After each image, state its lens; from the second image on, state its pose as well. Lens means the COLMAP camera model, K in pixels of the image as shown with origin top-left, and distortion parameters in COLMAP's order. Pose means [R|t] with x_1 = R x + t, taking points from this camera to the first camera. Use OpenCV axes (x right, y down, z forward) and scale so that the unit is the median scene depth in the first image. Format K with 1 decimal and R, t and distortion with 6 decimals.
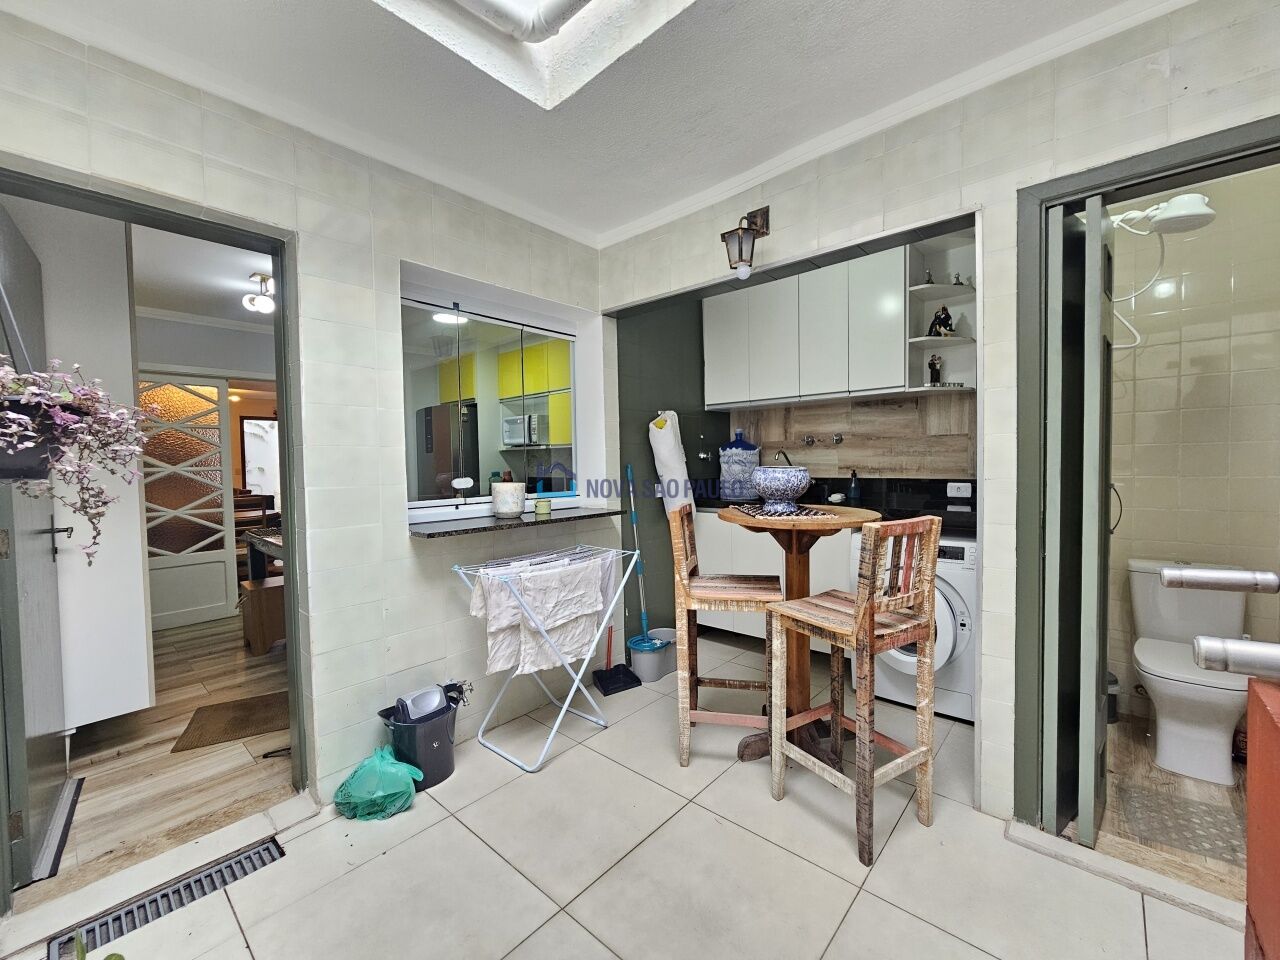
lens RADIAL K [[525.2, 0, 637.1], [0, 525.2, 480.6], [0, 0, 1]] dist [0.000235, -0.000272]
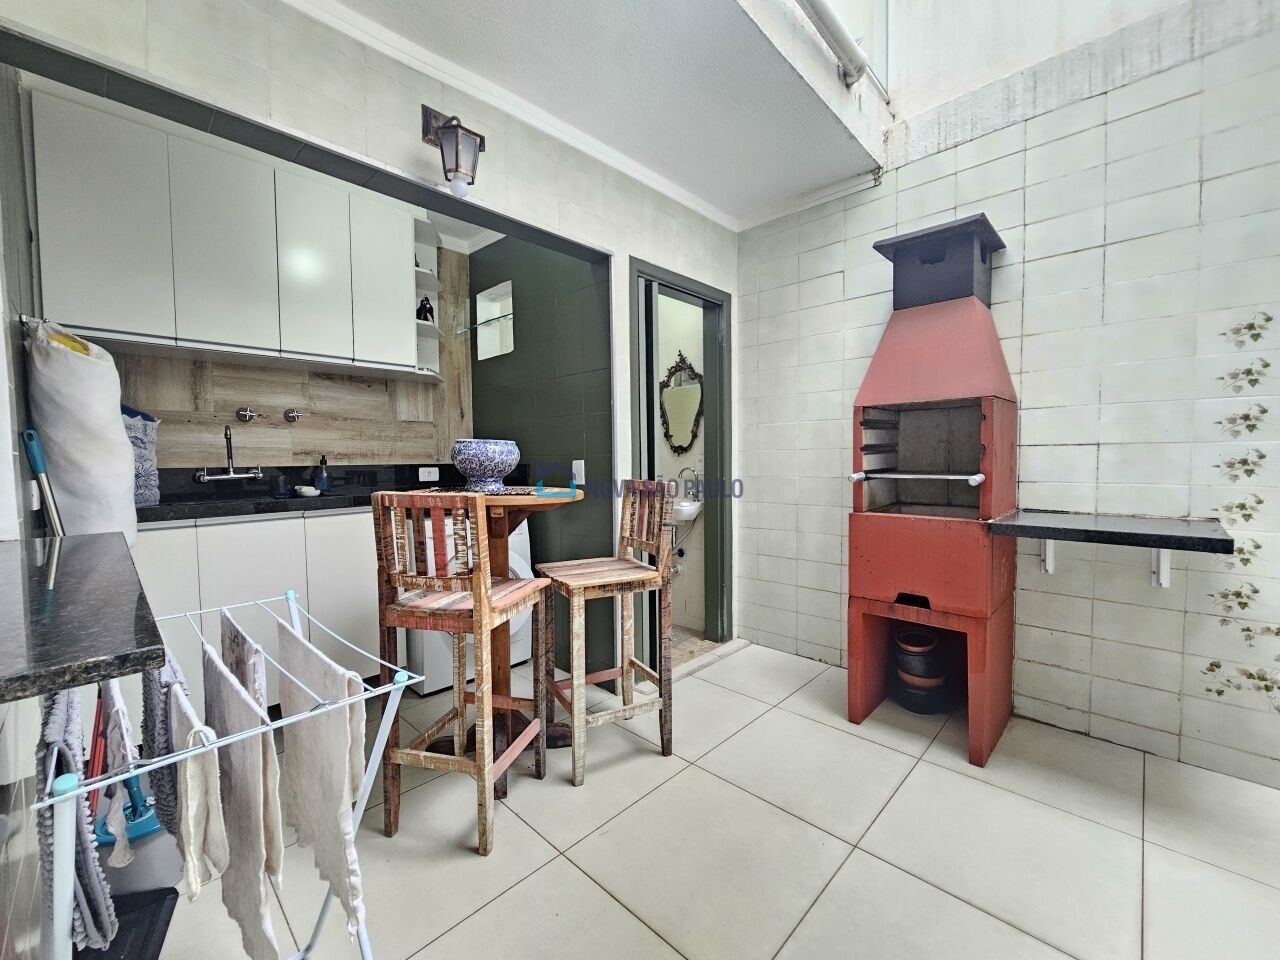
lens RADIAL K [[525.2, 0, 641.8], [0, 525.2, 480.1], [0, 0, 1]] dist [0.000235, -0.000272]
pose [[0.029806, -0.028691, 0.999144, -0.405409], [0.048350, 0.998459, 0.027229, 0.020221], [-0.998386, 0.047497, 0.031148, 0.503604]]
